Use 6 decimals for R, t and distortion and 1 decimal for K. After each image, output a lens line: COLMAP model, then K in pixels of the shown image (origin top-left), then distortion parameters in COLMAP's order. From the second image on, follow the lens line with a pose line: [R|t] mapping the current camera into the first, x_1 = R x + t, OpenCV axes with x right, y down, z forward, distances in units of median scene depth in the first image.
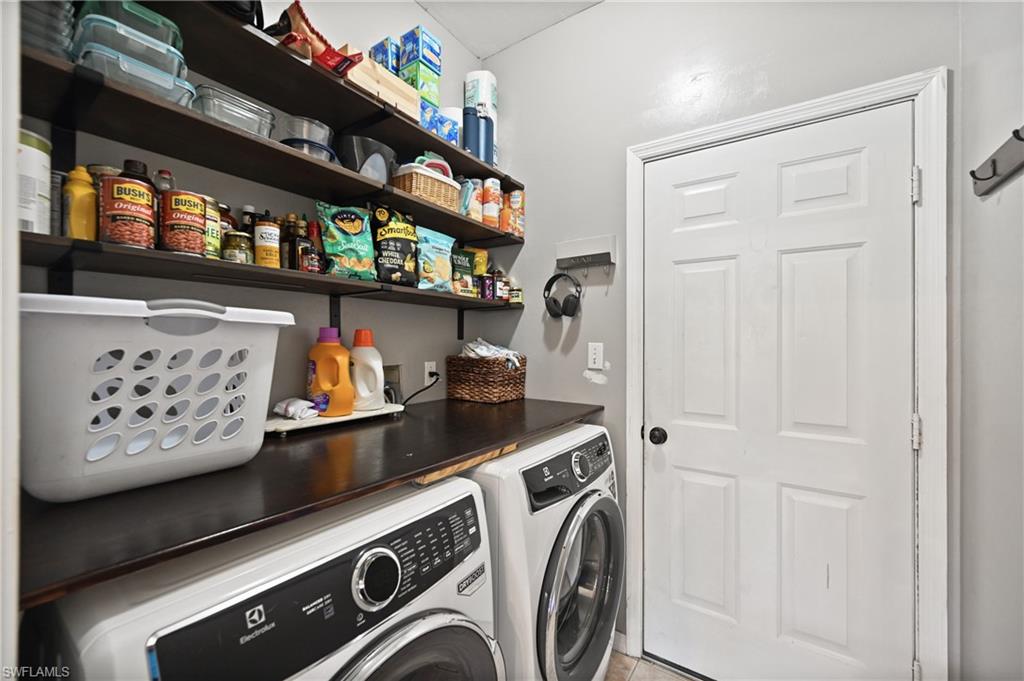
lens RADIAL K [[403.6, 0, 511.5], [0, 403.6, 339.6], [0, 0, 1]] dist [-0.000790, -0.000011]
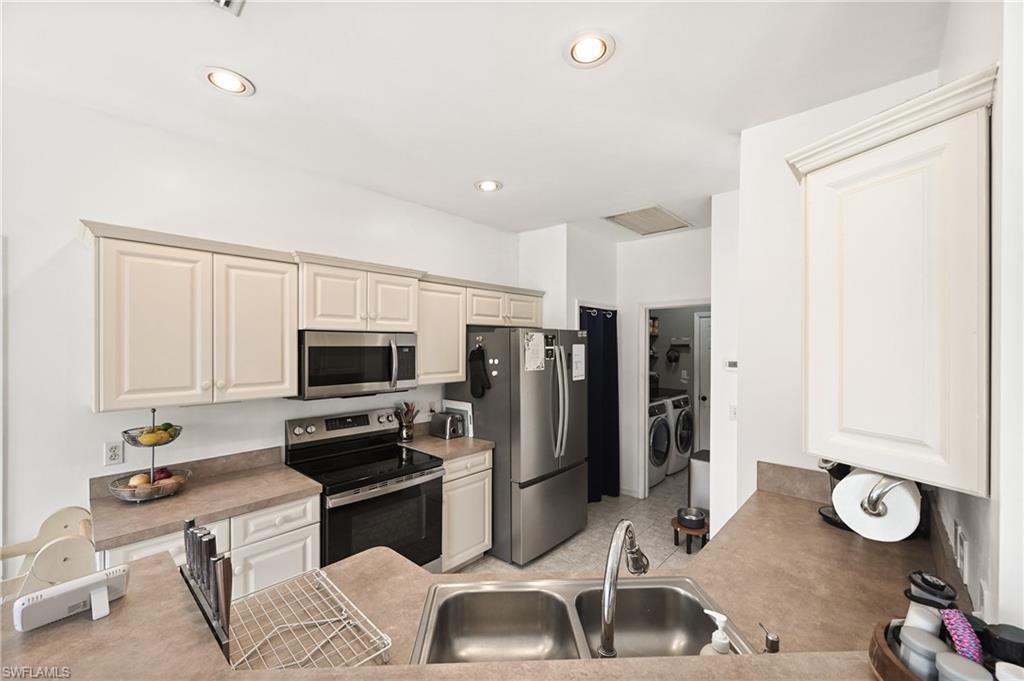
lens RADIAL K [[403.6, 0, 513.1], [0, 403.6, 345.2], [0, 0, 1]] dist [-0.000790, -0.000011]
pose [[0.990647, -0.005290, -0.136344, -0.774335], [0.005902, 0.999974, 0.004089, -0.237723], [0.136319, -0.004855, 0.990653, -2.617245]]
